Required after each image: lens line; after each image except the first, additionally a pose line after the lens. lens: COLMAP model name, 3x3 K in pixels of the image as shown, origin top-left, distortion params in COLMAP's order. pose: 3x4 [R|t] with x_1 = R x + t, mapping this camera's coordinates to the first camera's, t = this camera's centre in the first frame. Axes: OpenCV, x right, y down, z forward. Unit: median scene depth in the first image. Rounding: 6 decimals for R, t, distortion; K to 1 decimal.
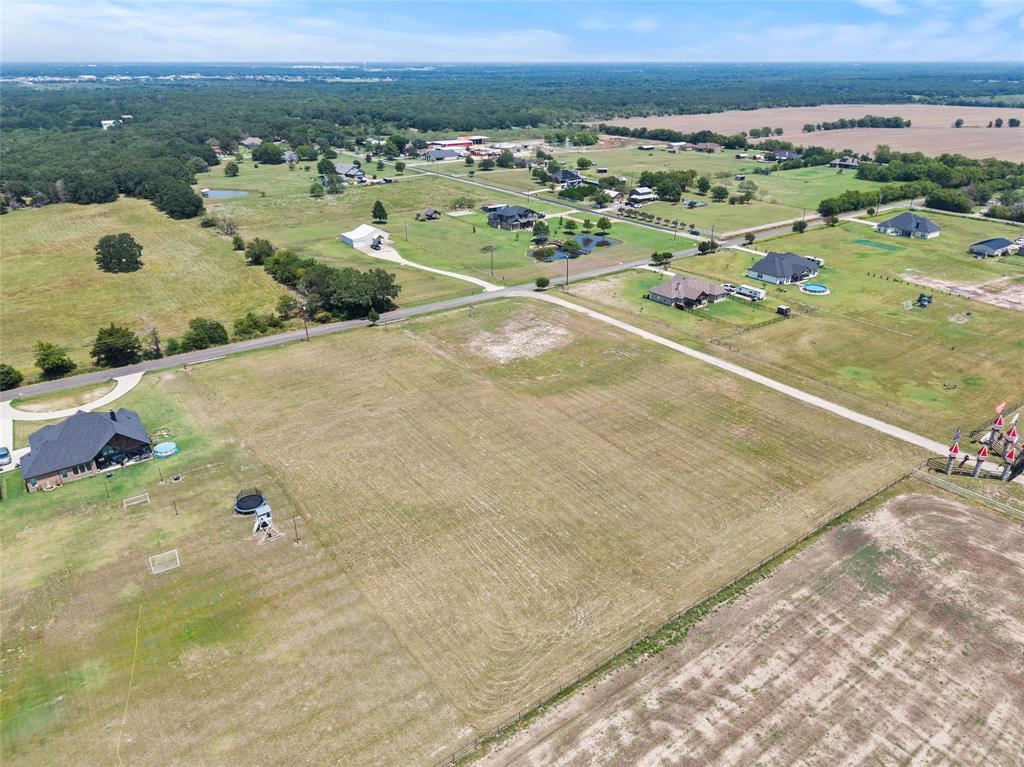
lens RADIAL K [[669.0, 0, 509.3], [0, 669.0, 418.4], [0, 0, 1]] dist [0.039751, -0.042160]
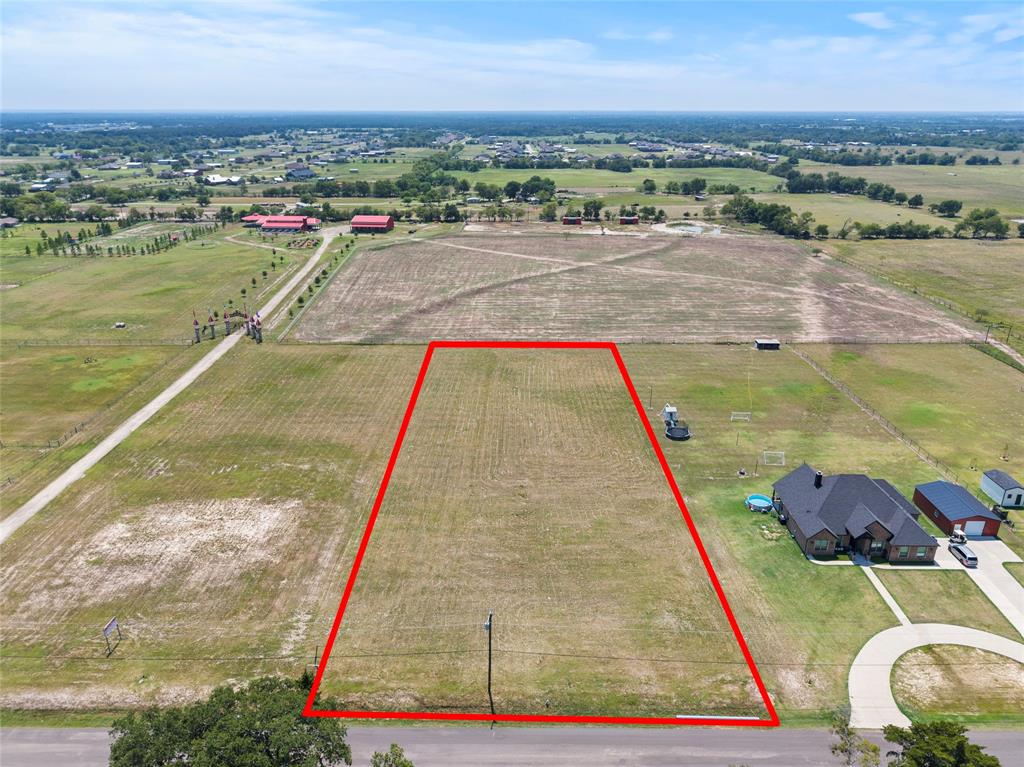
lens RADIAL K [[690.4, 0, 512.0], [0, 690.4, 383.5], [0, 0, 1]] dist [0.035412, -0.052854]
pose [[-0.805217, -0.216602, 0.552004, -0.506838], [0.280520, 0.681003, 0.676419, -0.536191], [-0.522430, 0.699513, -0.487594, 1.064649]]
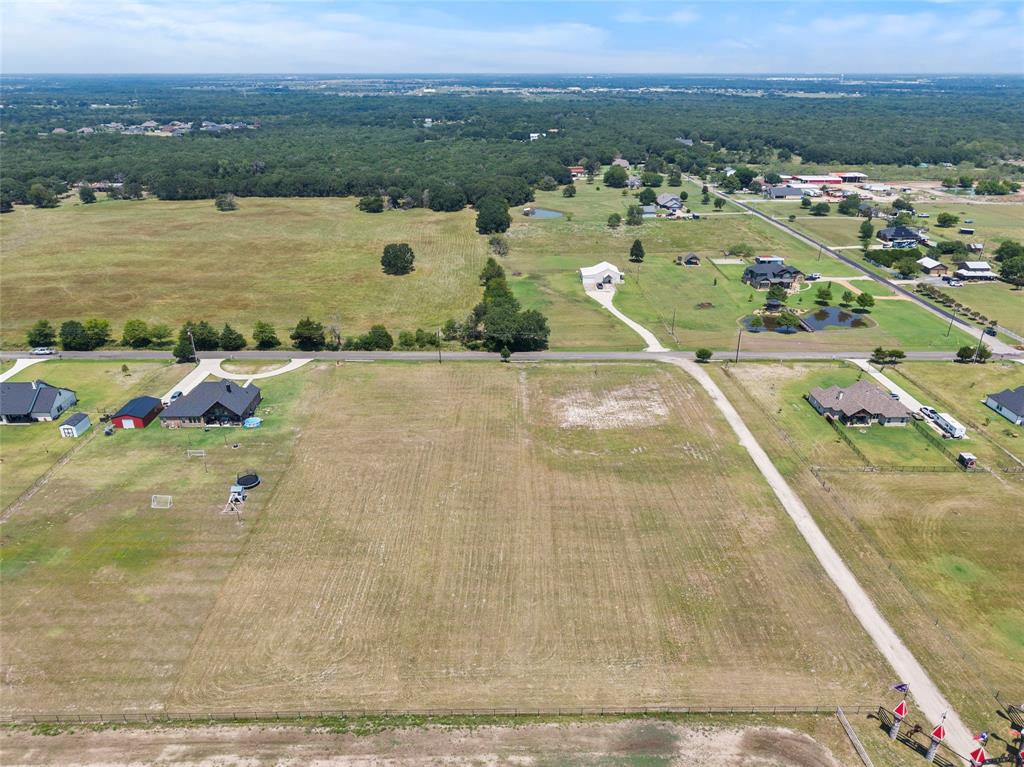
lens RADIAL K [[696.8, 0, 512.0], [0, 696.8, 383.5], [0, 0, 1]] dist [0.028170, -0.025037]
pose [[0.819245, 0.234931, -0.523110, 0.423675], [-0.269953, 0.962825, 0.009634, -0.125142], [0.505927, 0.133323, 0.852210, 0.062067]]
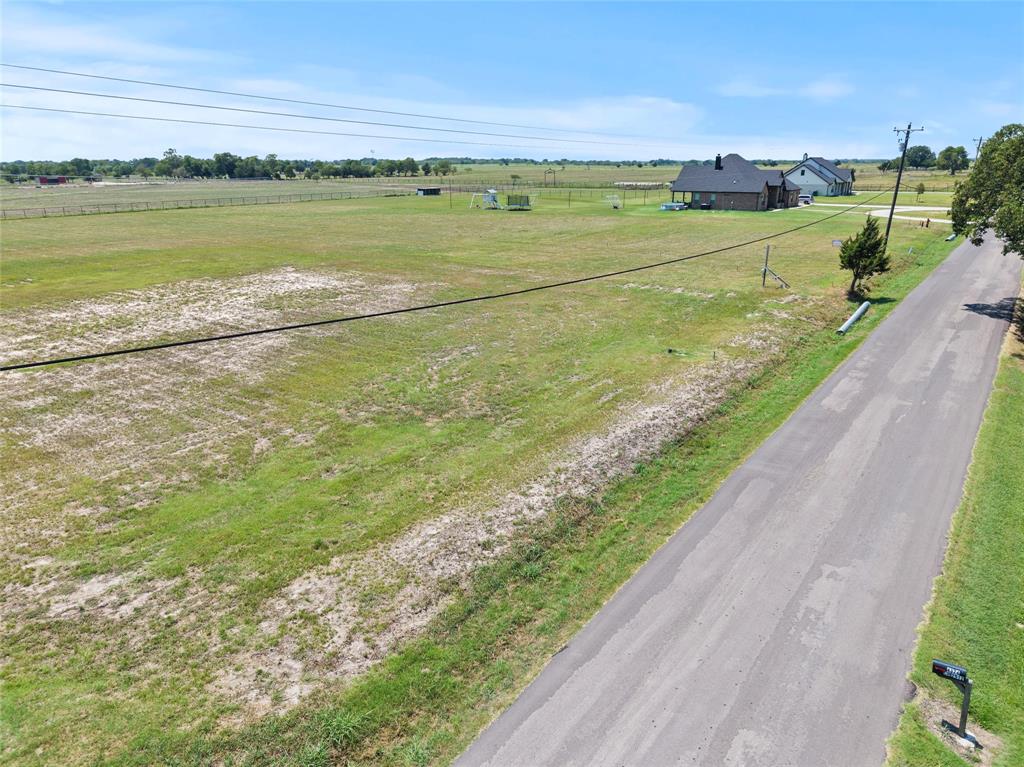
lens RADIAL K [[691.9, 0, 512.0], [0, 691.9, 383.5], [0, 0, 1]] dist [0.033733, -0.032811]
pose [[-0.953049, 0.099937, -0.285850, -0.011110], [-0.137263, 0.698848, 0.701976, -0.286701], [0.269919, 0.708254, -0.652319, 1.220270]]
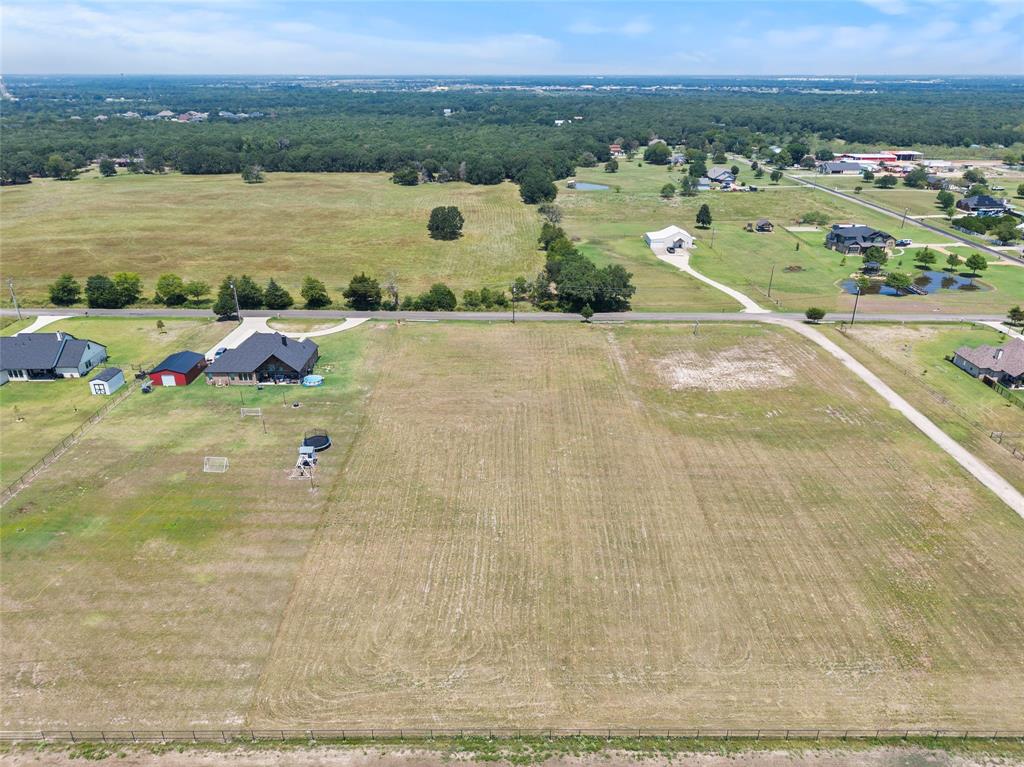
lens RADIAL K [[691.9, 0, 512.0], [0, 691.9, 383.5], [0, 0, 1]] dist [0.033733, -0.032811]
pose [[0.812777, 0.239649, -0.531001, 0.267679], [-0.275736, 0.961162, 0.011733, -0.038616], [0.513189, 0.136880, 0.847290, 0.135788]]
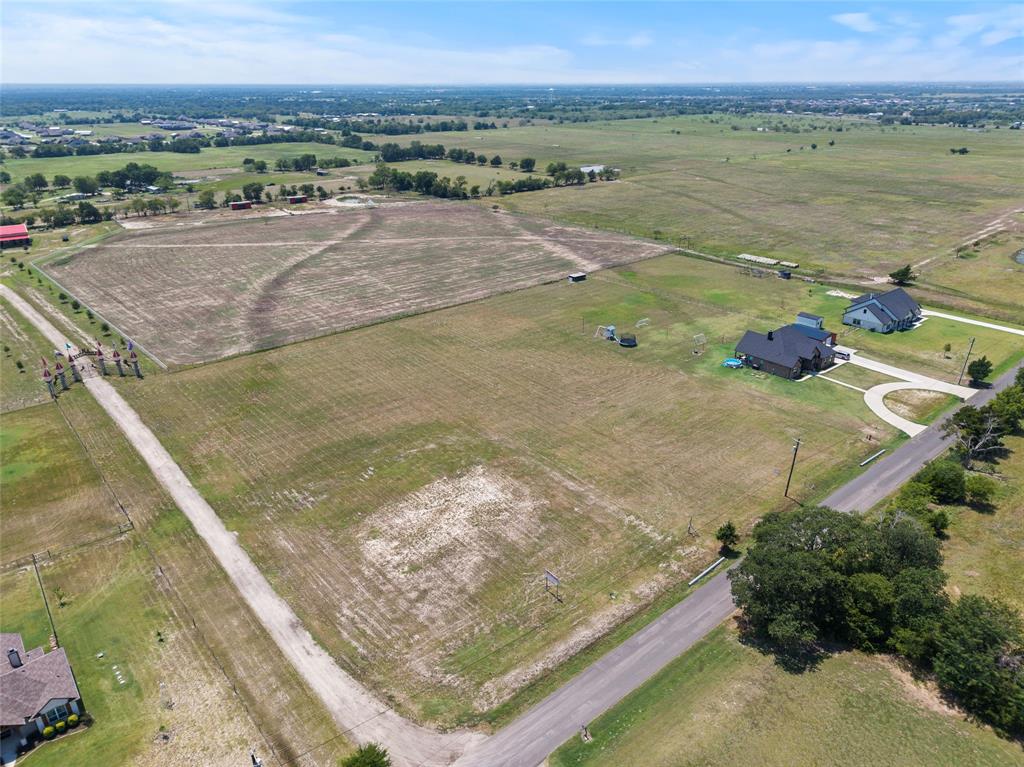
lens RADIAL K [[690.4, 0, 512.0], [0, 690.4, 383.5], [0, 0, 1]] dist [0.035412, -0.052854]
pose [[-0.997844, 0.029213, -0.058763, -0.003894], [-0.028039, 0.619803, 0.784256, -0.685081], [0.059332, 0.784213, -0.617648, 1.301338]]
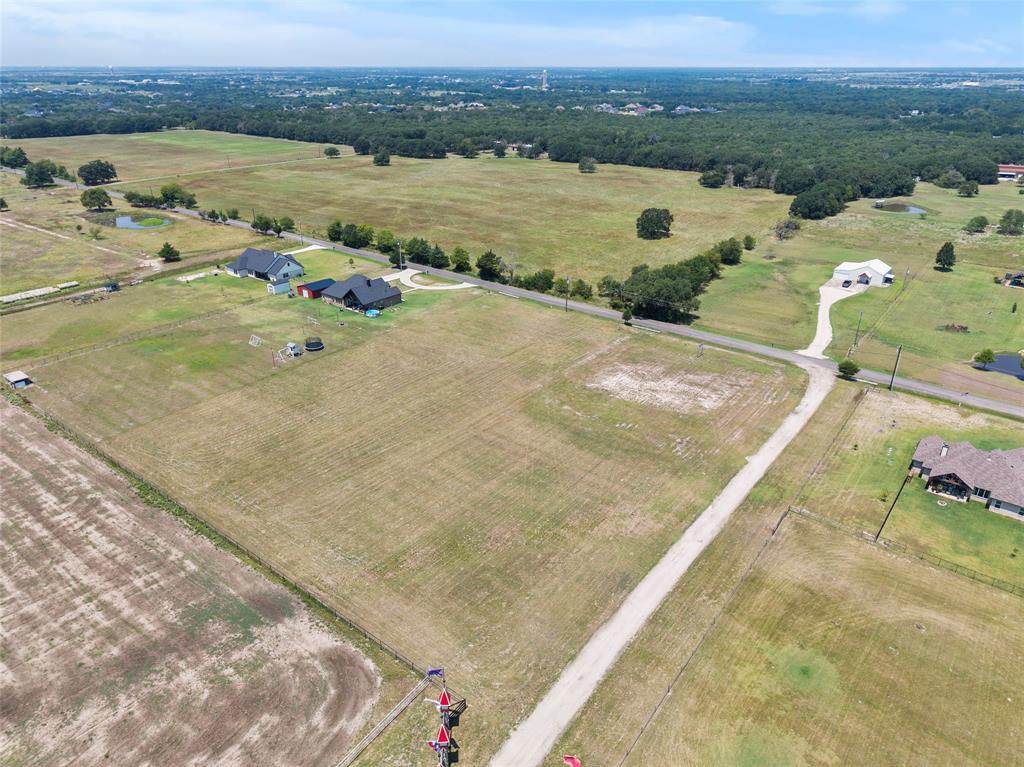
lens RADIAL K [[691.9, 0, 512.0], [0, 691.9, 383.5], [0, 0, 1]] dist [0.033733, -0.032811]
pose [[0.278548, 0.403120, -0.871725, 0.751612], [-0.453629, 0.855246, 0.250549, -0.261141], [0.846541, 0.325650, 0.421094, 0.462773]]
